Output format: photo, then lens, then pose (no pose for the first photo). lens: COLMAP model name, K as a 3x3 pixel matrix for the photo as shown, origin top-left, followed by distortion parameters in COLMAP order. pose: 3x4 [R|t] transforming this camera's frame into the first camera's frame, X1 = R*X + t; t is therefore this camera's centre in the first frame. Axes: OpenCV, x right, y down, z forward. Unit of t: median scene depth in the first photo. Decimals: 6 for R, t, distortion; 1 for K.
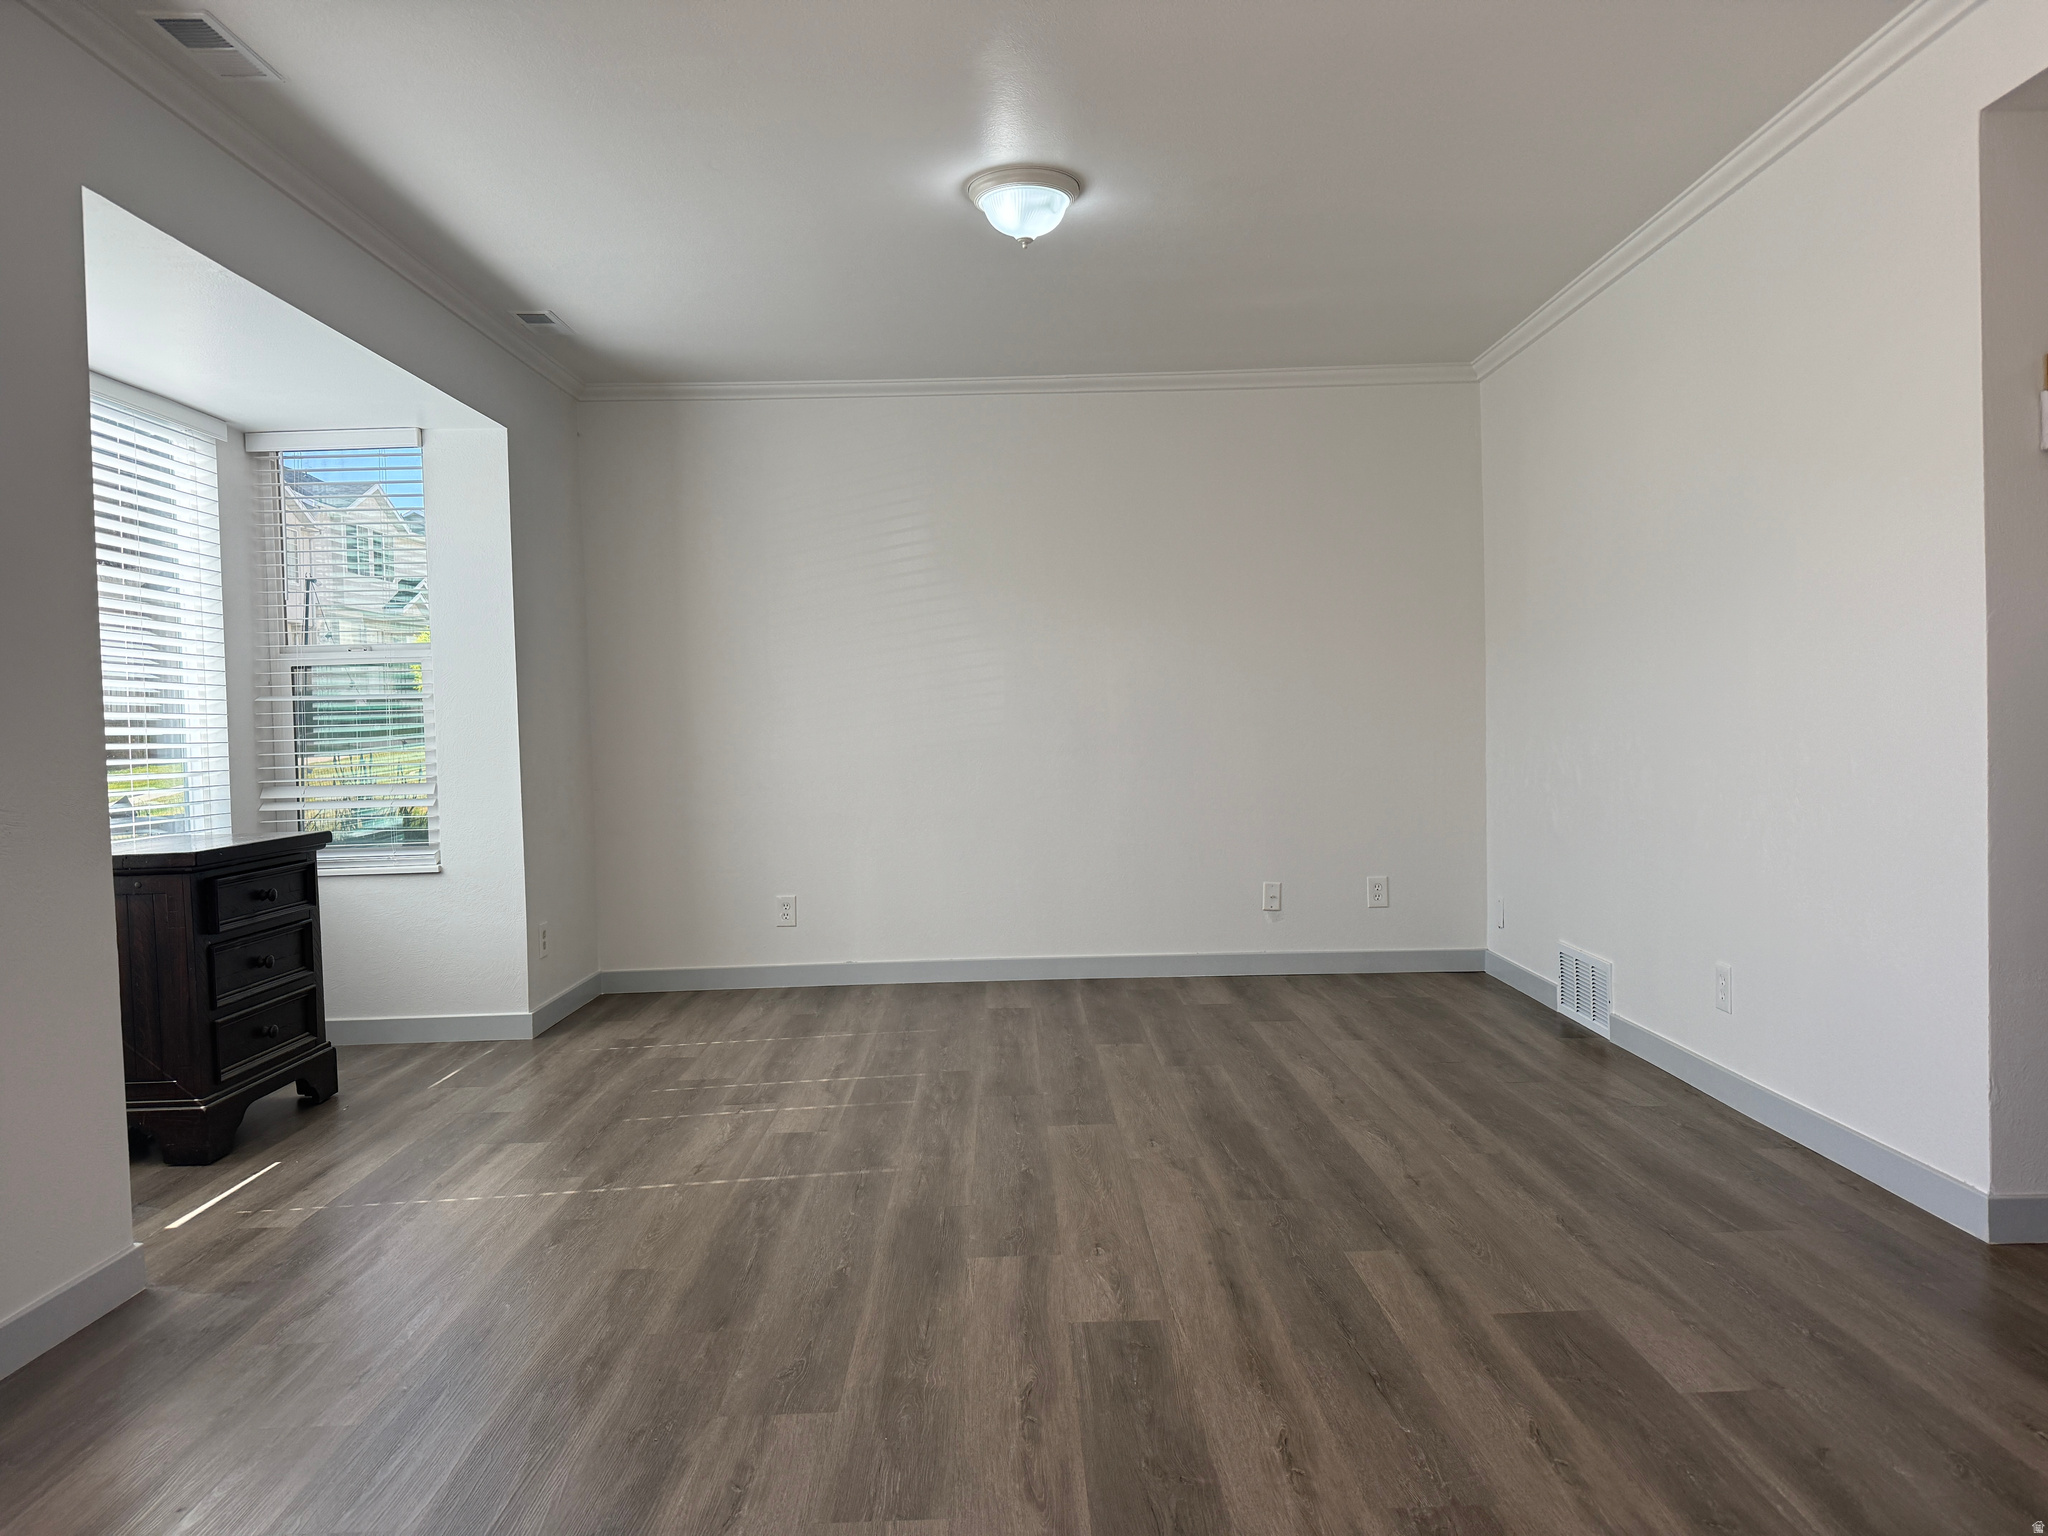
lens RADIAL K [[1446.7, 0, 1017.3], [0, 1446.7, 773.6], [0, 0, 1]] dist [0.159045, -0.233913]
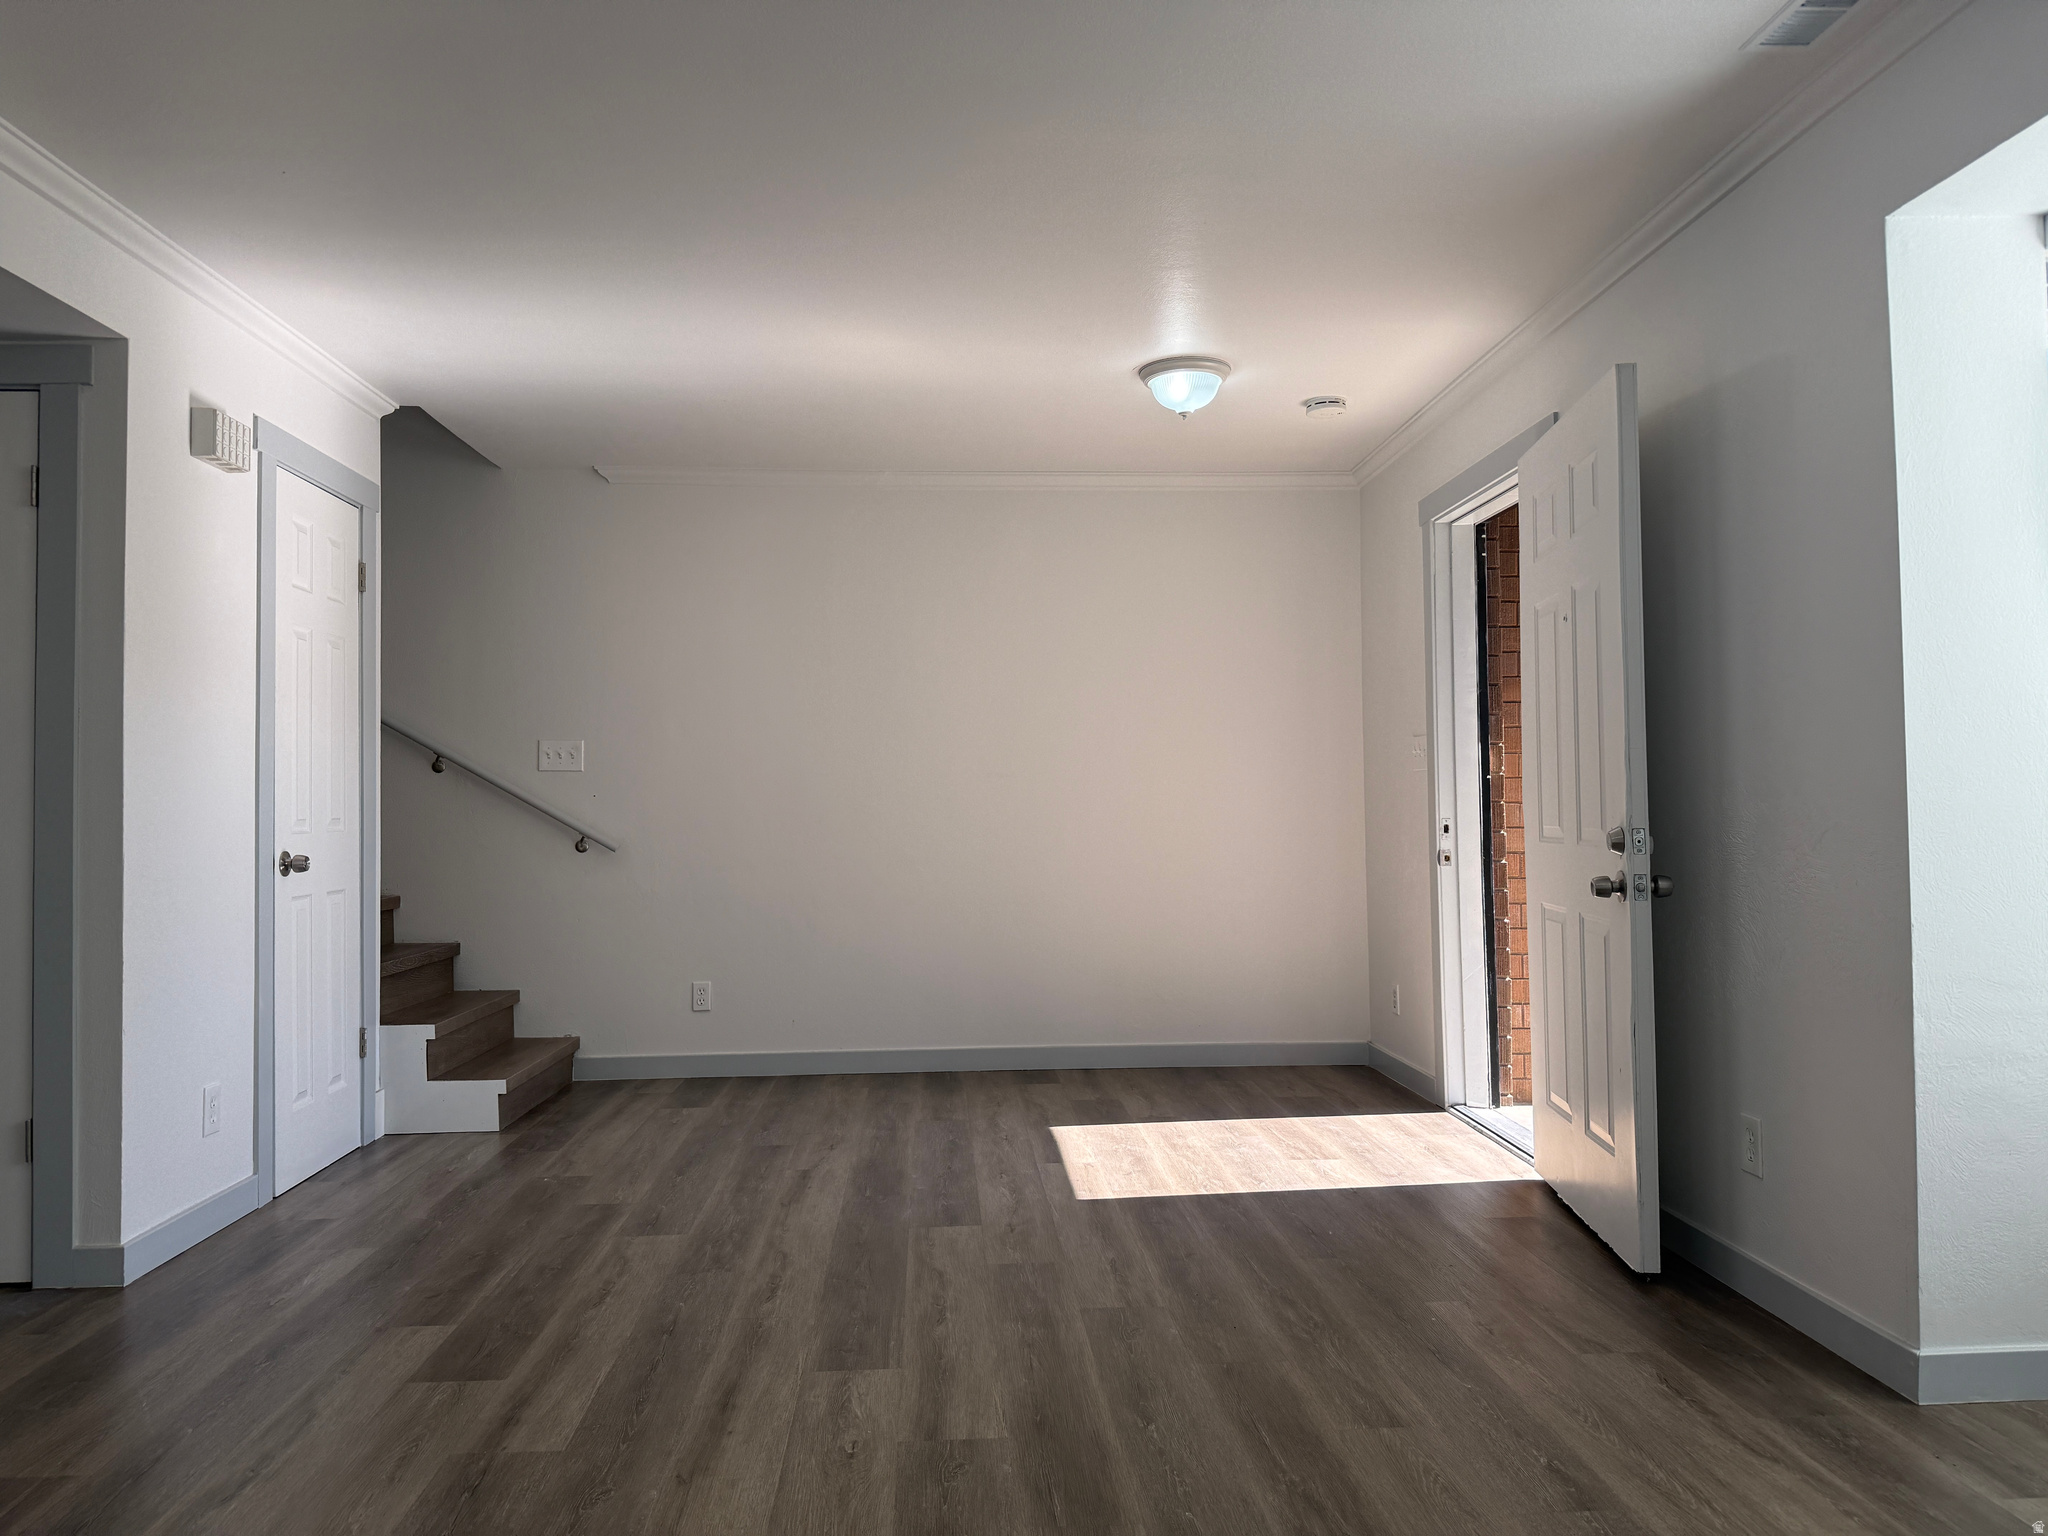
lens RADIAL K [[1452.6, 0, 1024.0], [0, 1452.6, 768.0], [0, 0, 1]] dist [0.036146, -0.042311]
pose [[-0.997837, 0.035030, -0.055631, -0.010666], [0.034563, 0.999359, 0.009338, -0.072825], [0.055923, 0.007395, -0.998408, 2.019256]]
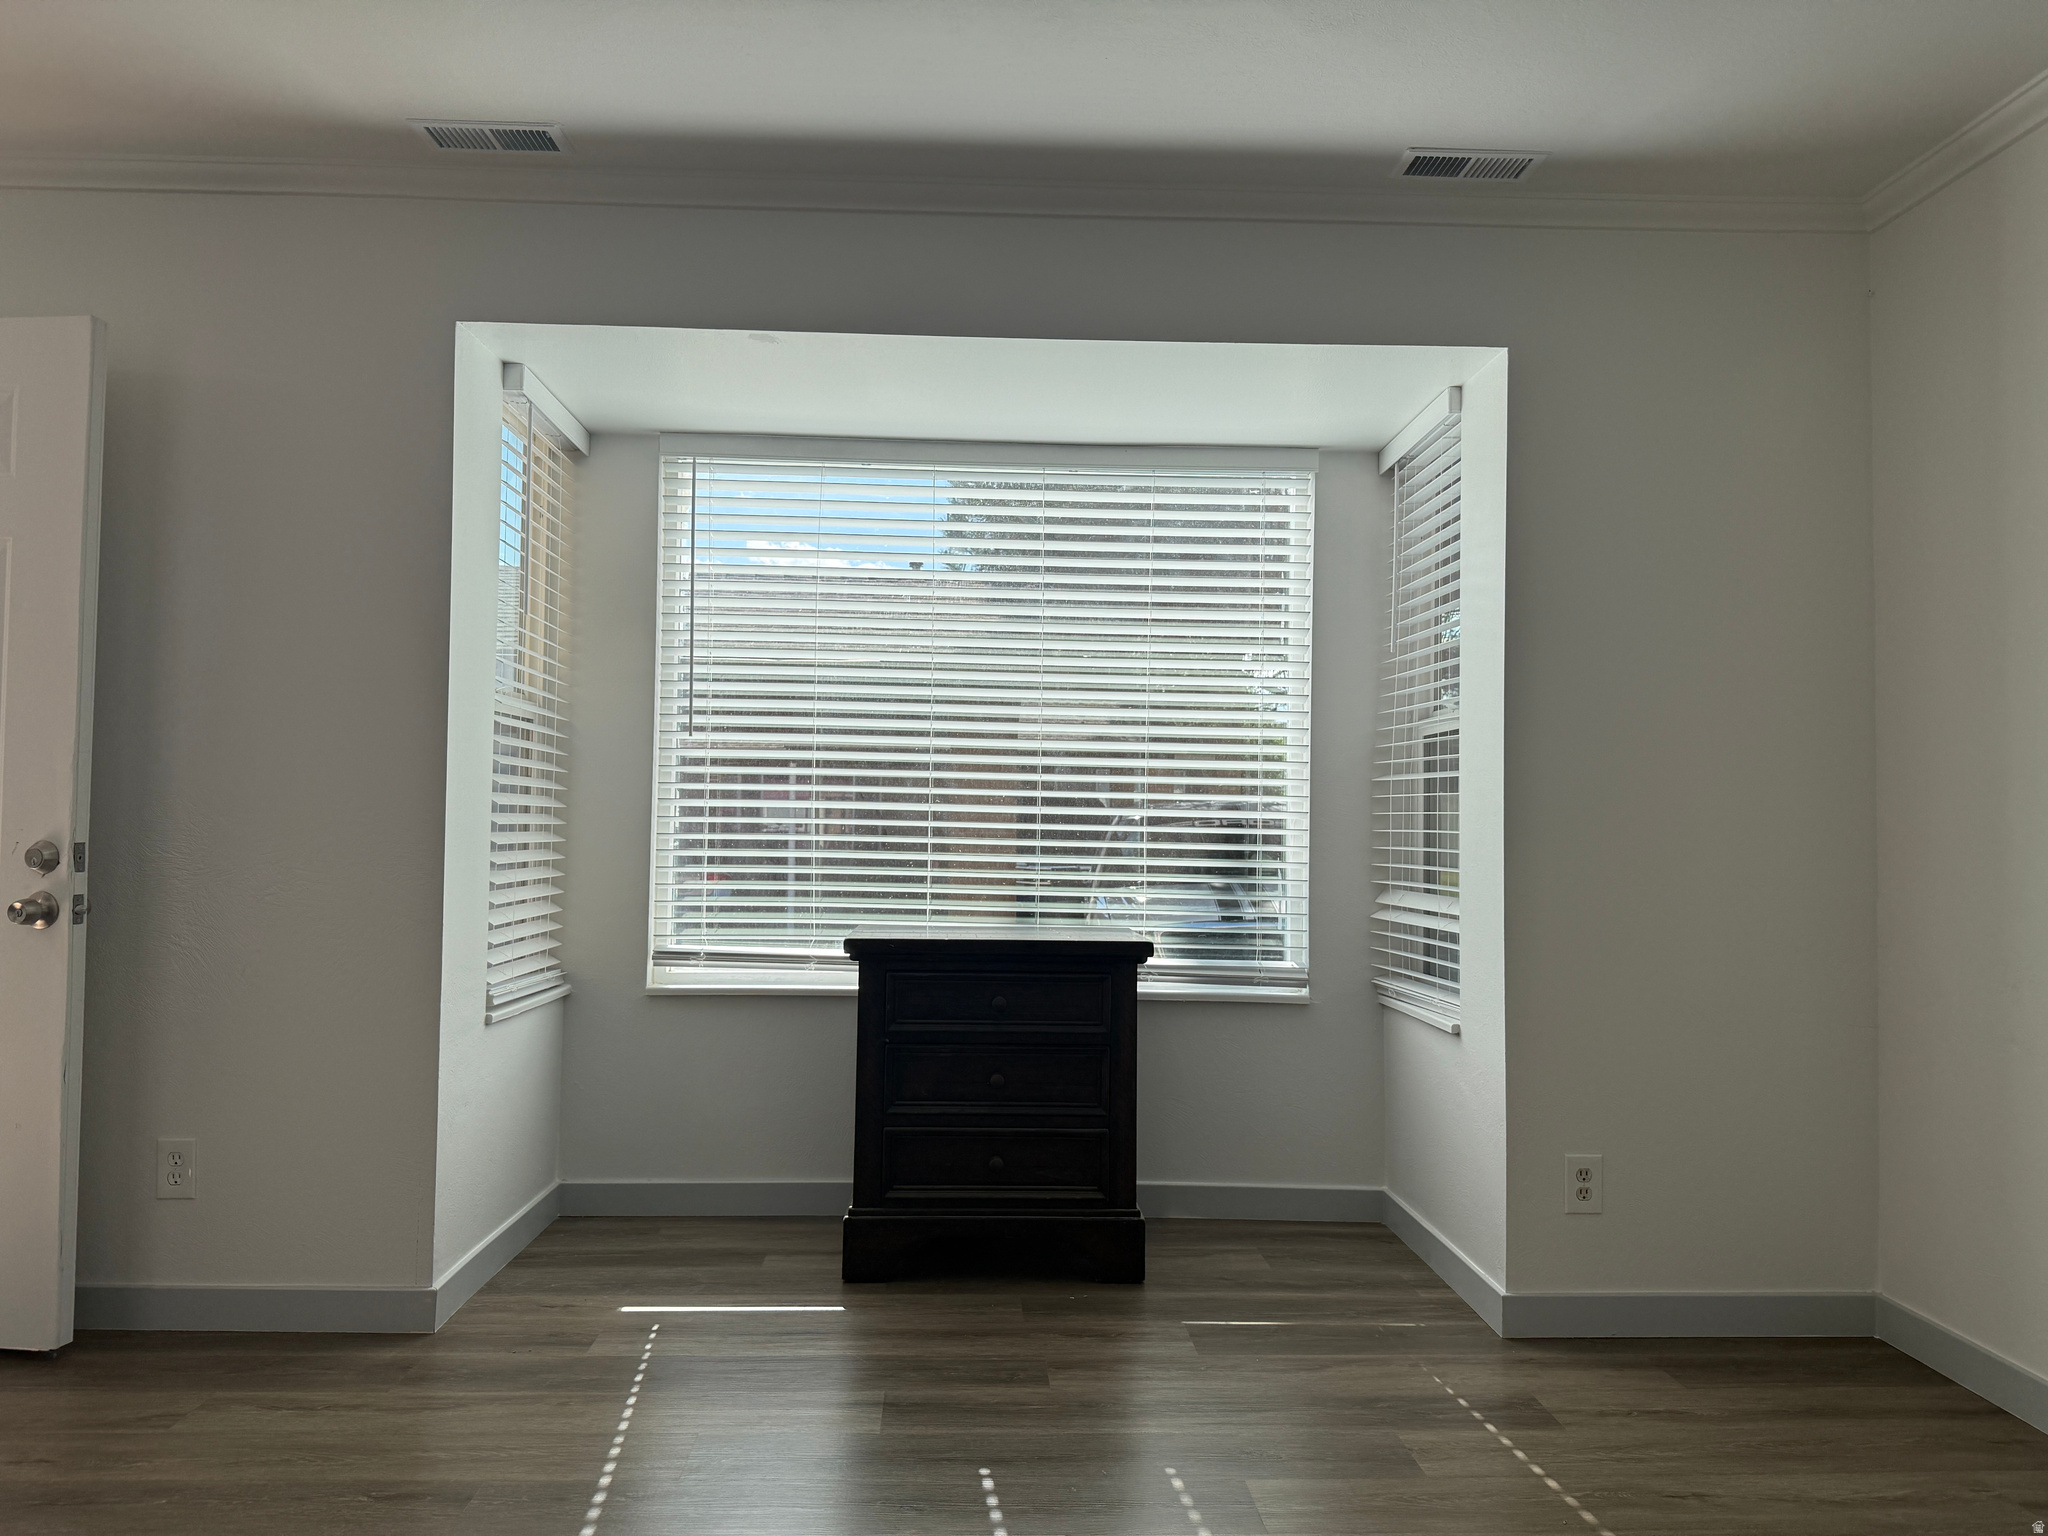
lens RADIAL K [[1446.7, 0, 1017.3], [0, 1446.7, 773.6], [0, 0, 1]] dist [0.159045, -0.233913]
pose [[0.033286, 0.000860, -0.999445, 0.528570], [-0.049796, 0.998759, -0.000799, -0.078941], [0.998205, 0.049795, 0.033288, 1.484745]]
